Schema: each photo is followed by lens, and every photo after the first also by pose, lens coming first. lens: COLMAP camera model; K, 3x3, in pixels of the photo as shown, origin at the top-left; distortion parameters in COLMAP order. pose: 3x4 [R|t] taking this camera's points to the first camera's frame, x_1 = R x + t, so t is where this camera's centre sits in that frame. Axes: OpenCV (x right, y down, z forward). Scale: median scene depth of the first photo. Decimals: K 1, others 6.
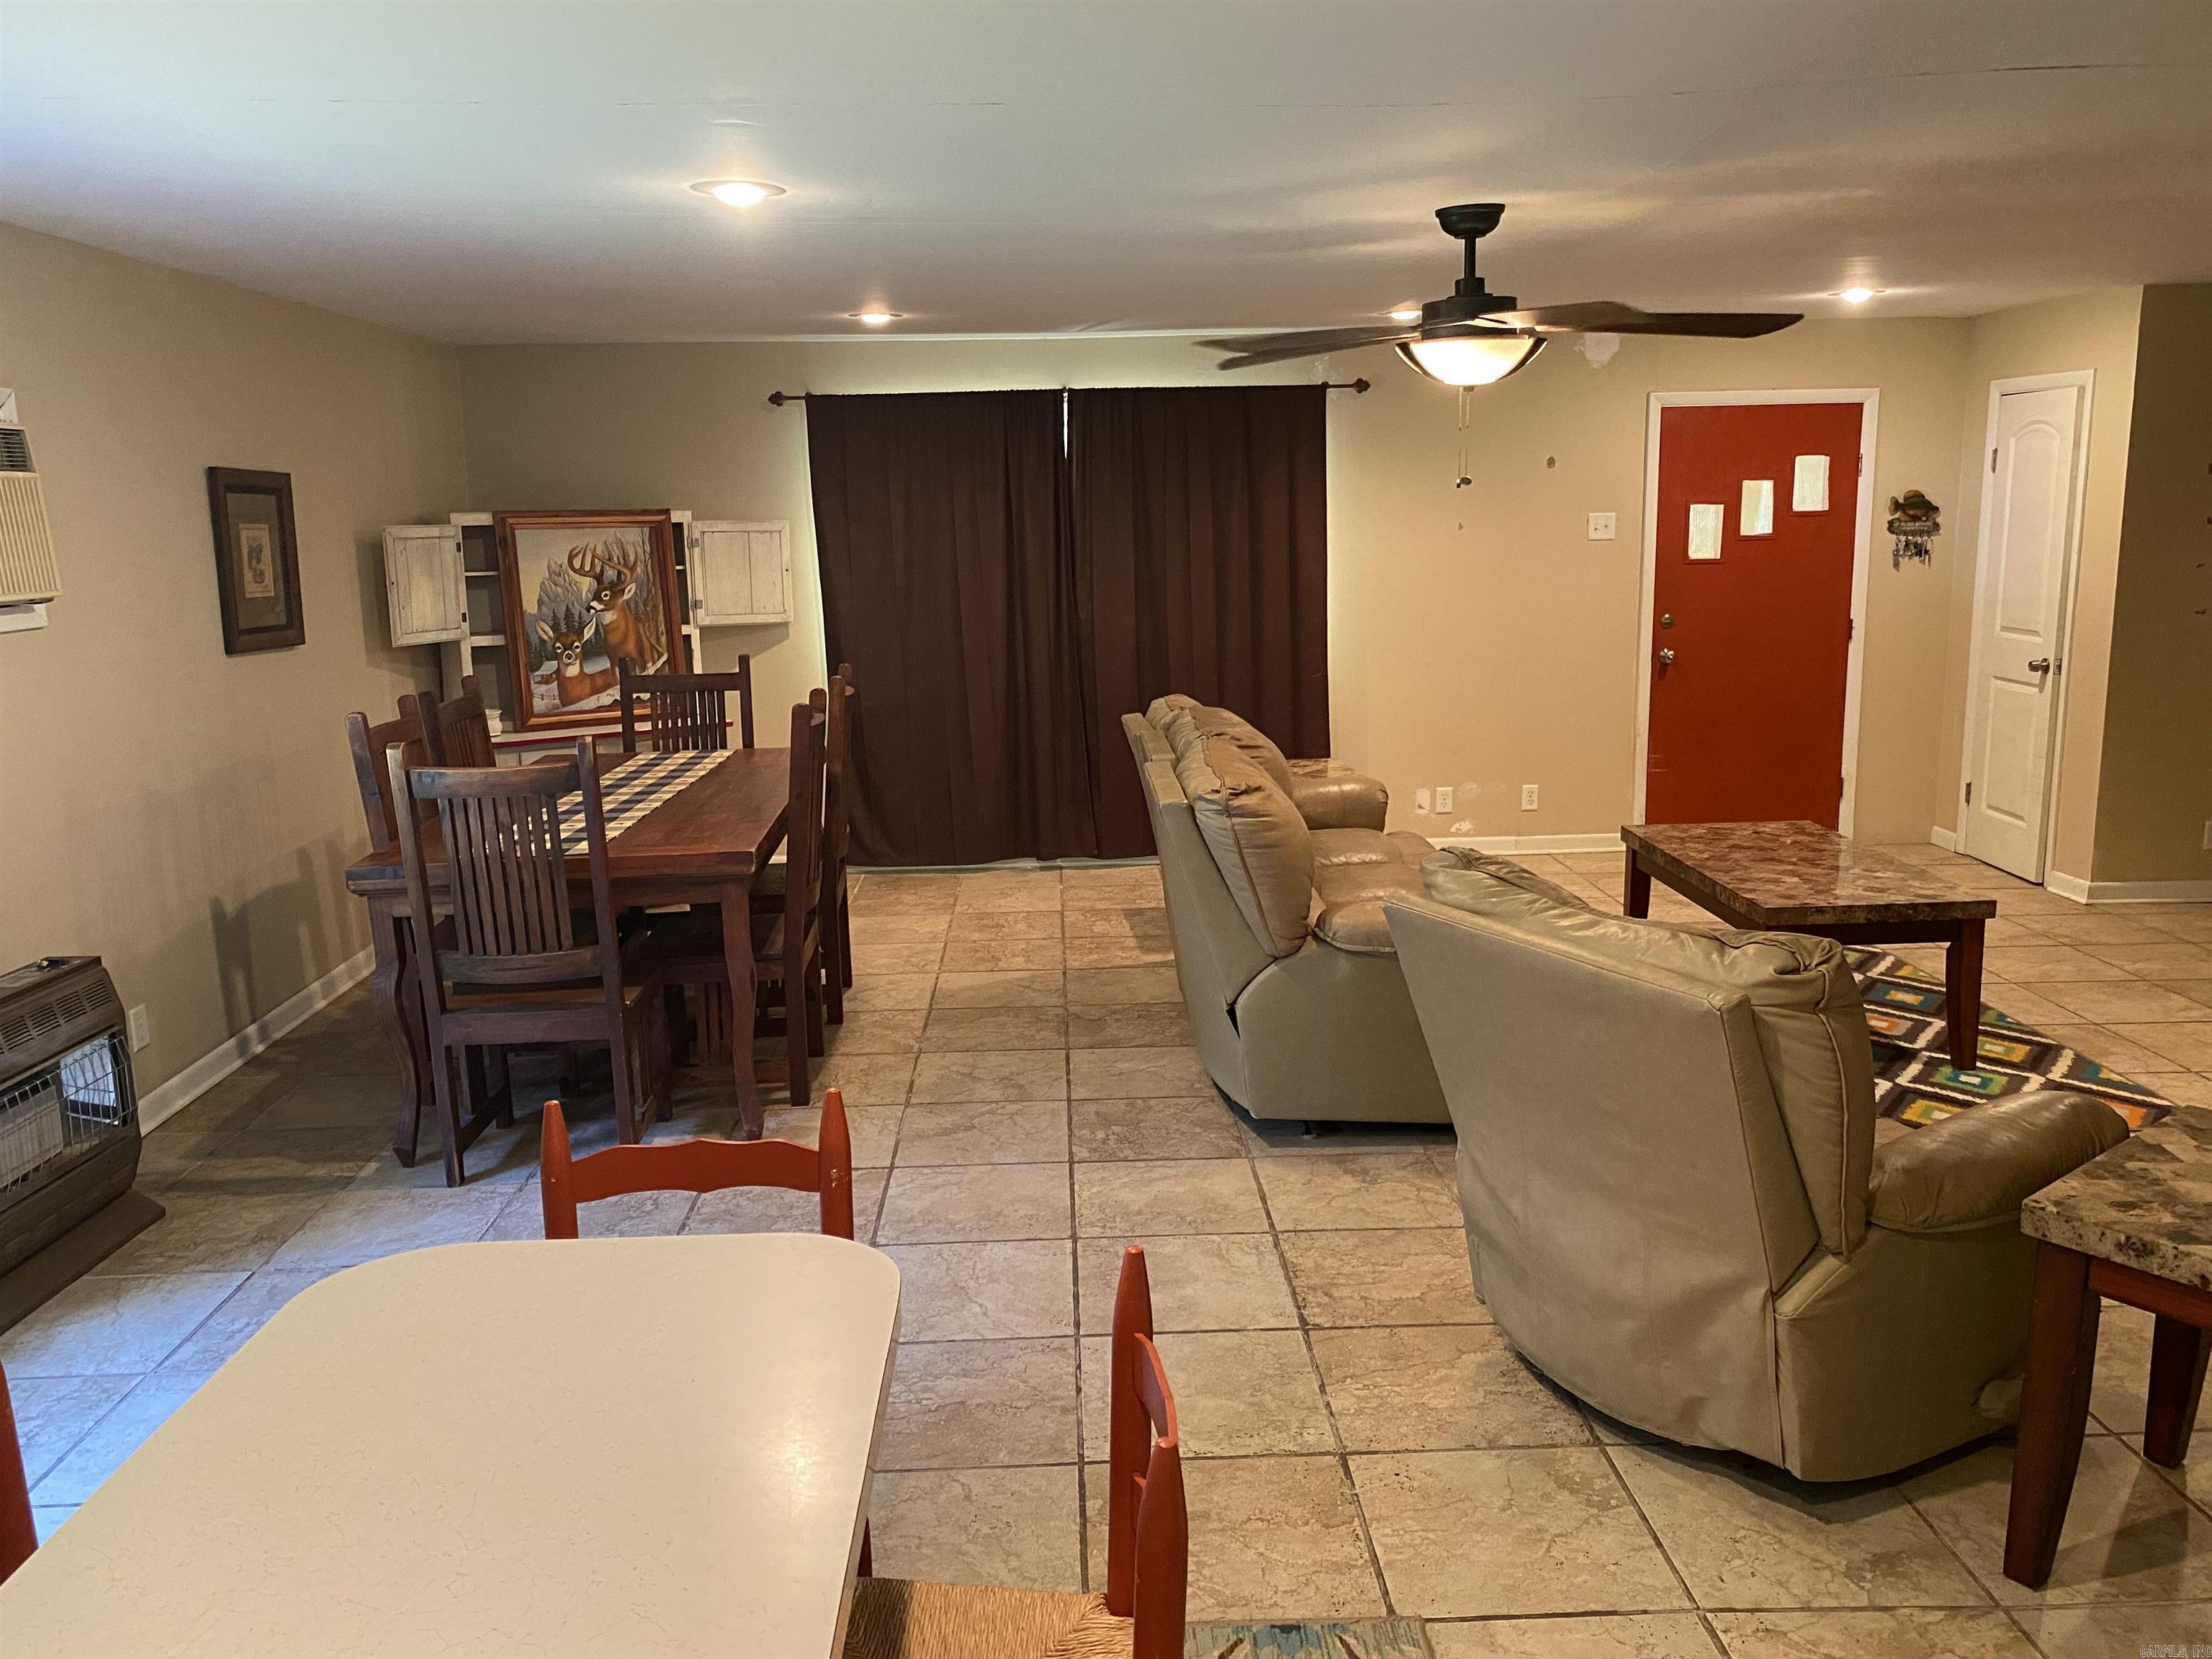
lens RADIAL K [[1690.8, 0, 1095.0], [0, 1690.8, 832.1], [0, 0, 1]] dist [0.015259, -0.021384]
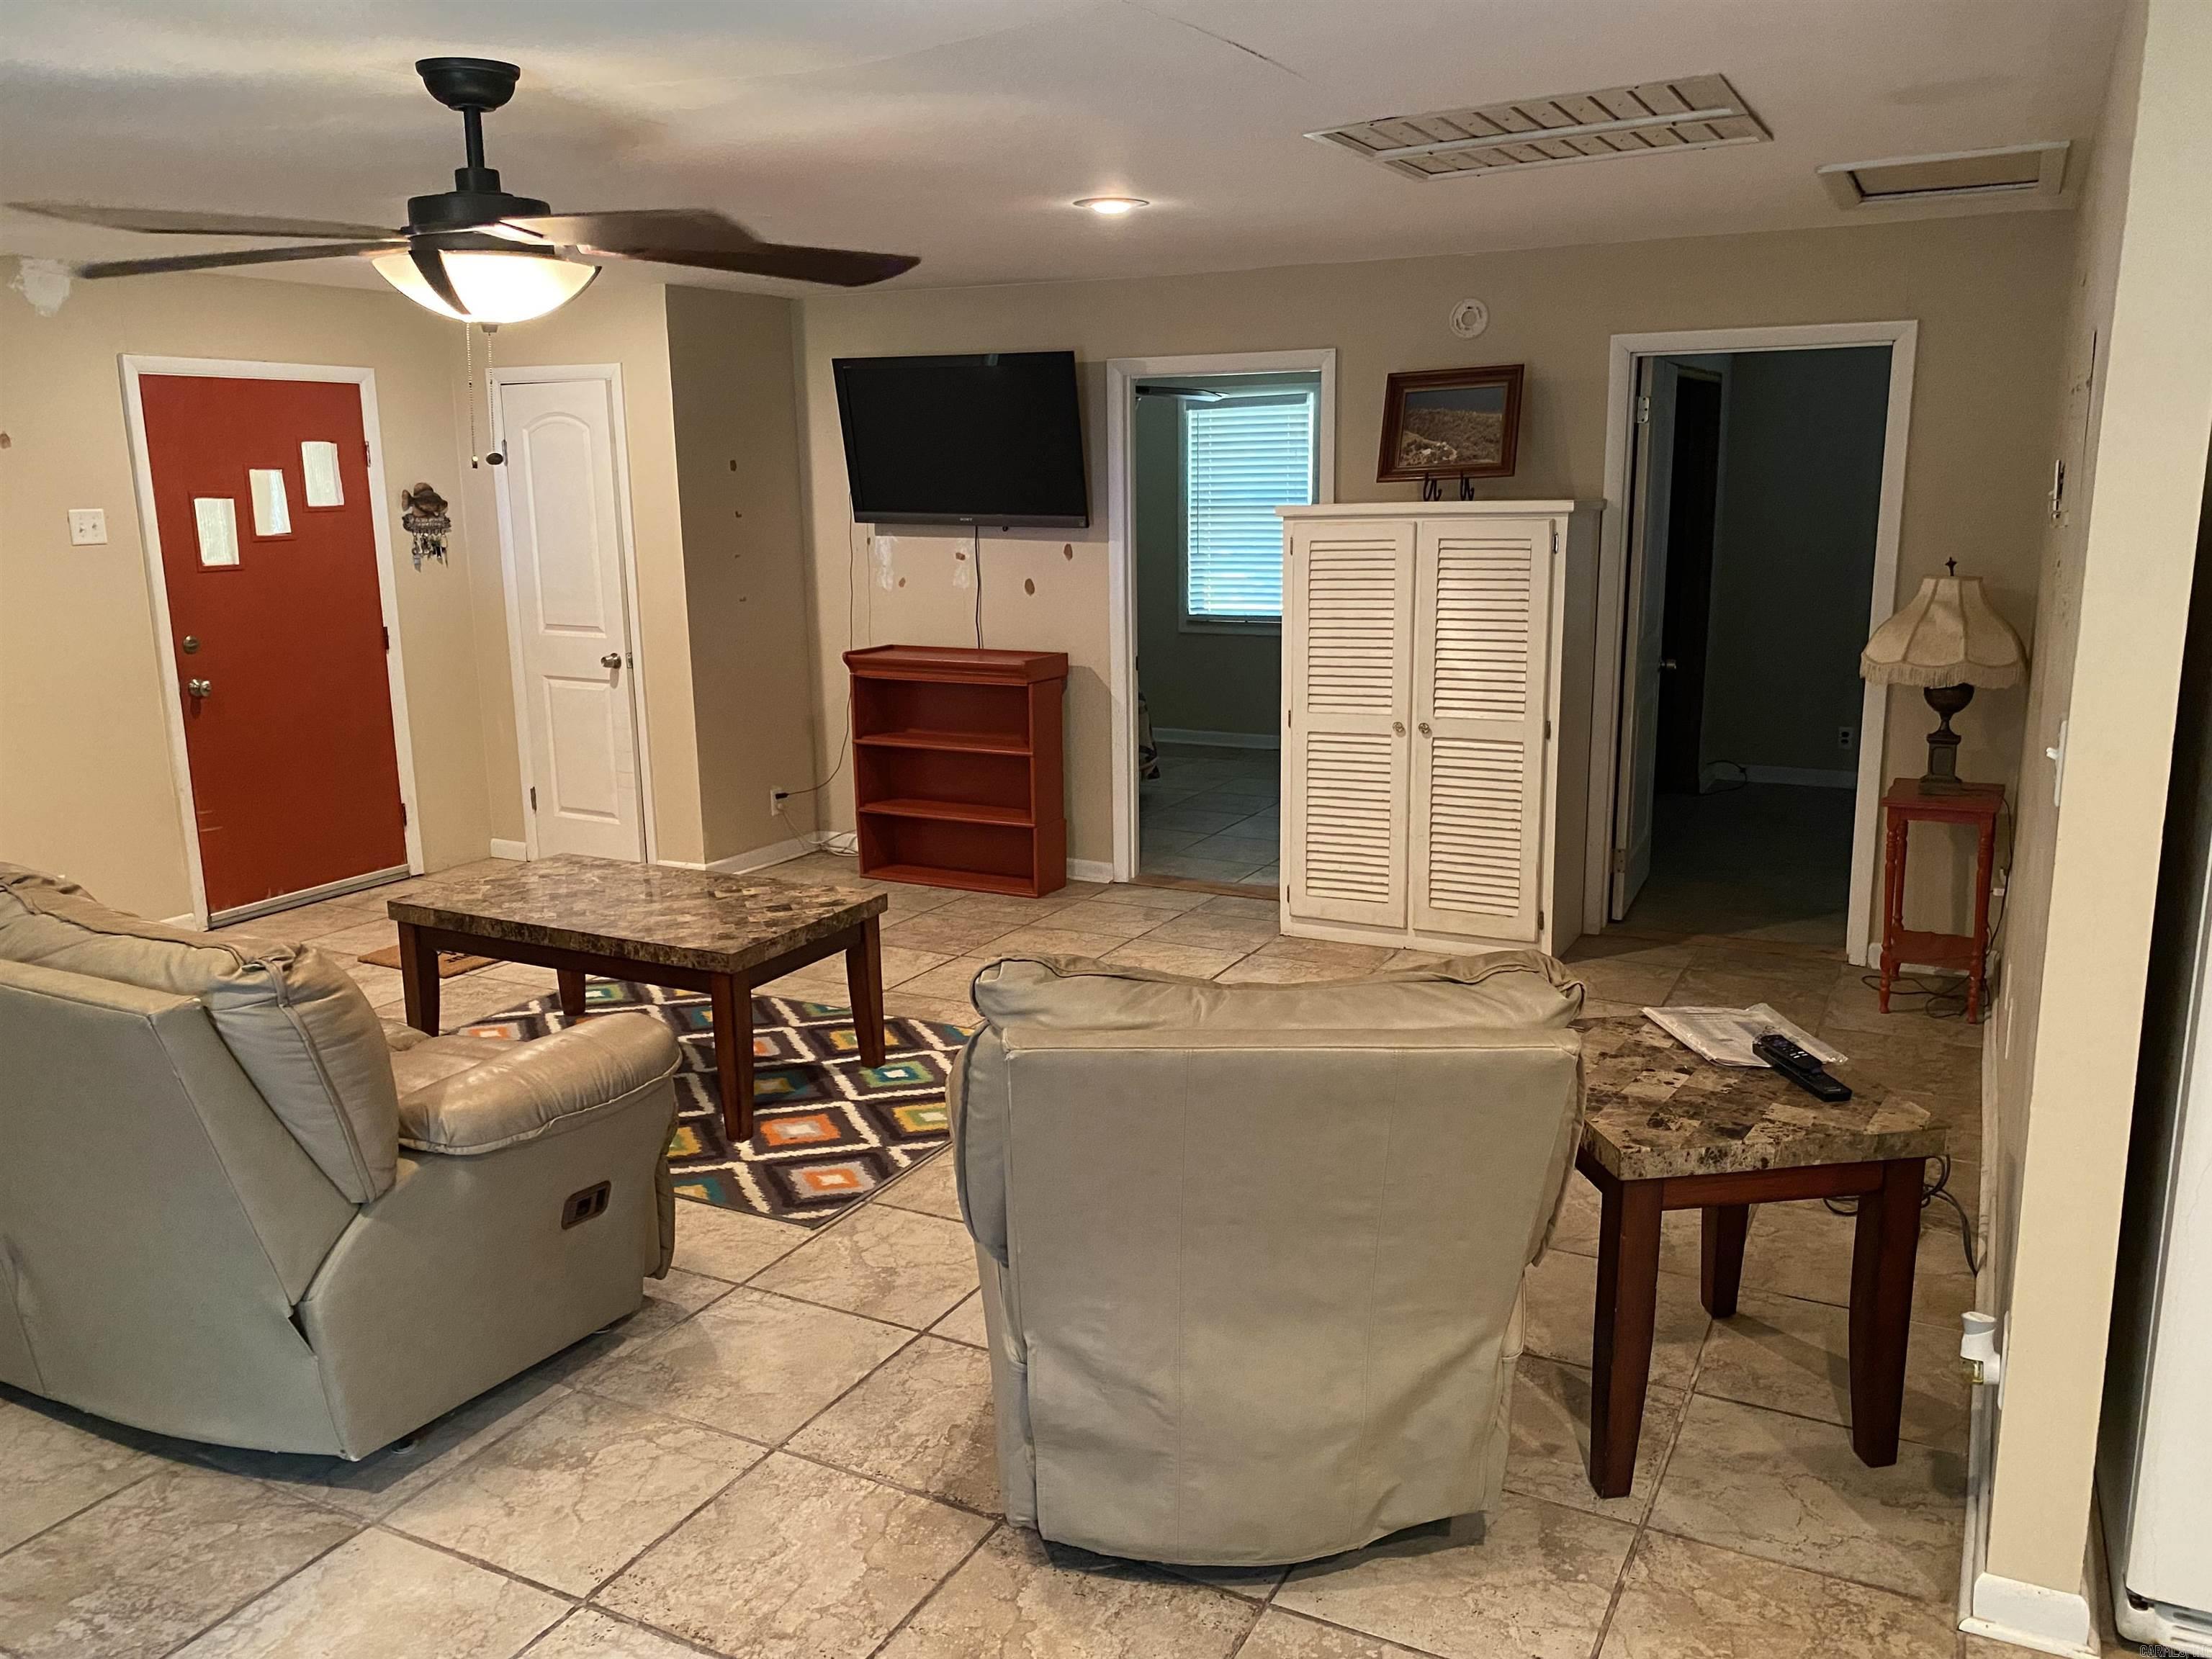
lens RADIAL K [[1690.8, 0, 1107.2], [0, 1690.8, 832.3], [0, 0, 1]] dist [0.015259, -0.021384]
pose [[0.484502, -0.168134, 0.858480, -0.298373], [0.167896, 0.980984, 0.097371, -0.082743], [-0.858527, 0.096959, 0.503518, 0.454213]]
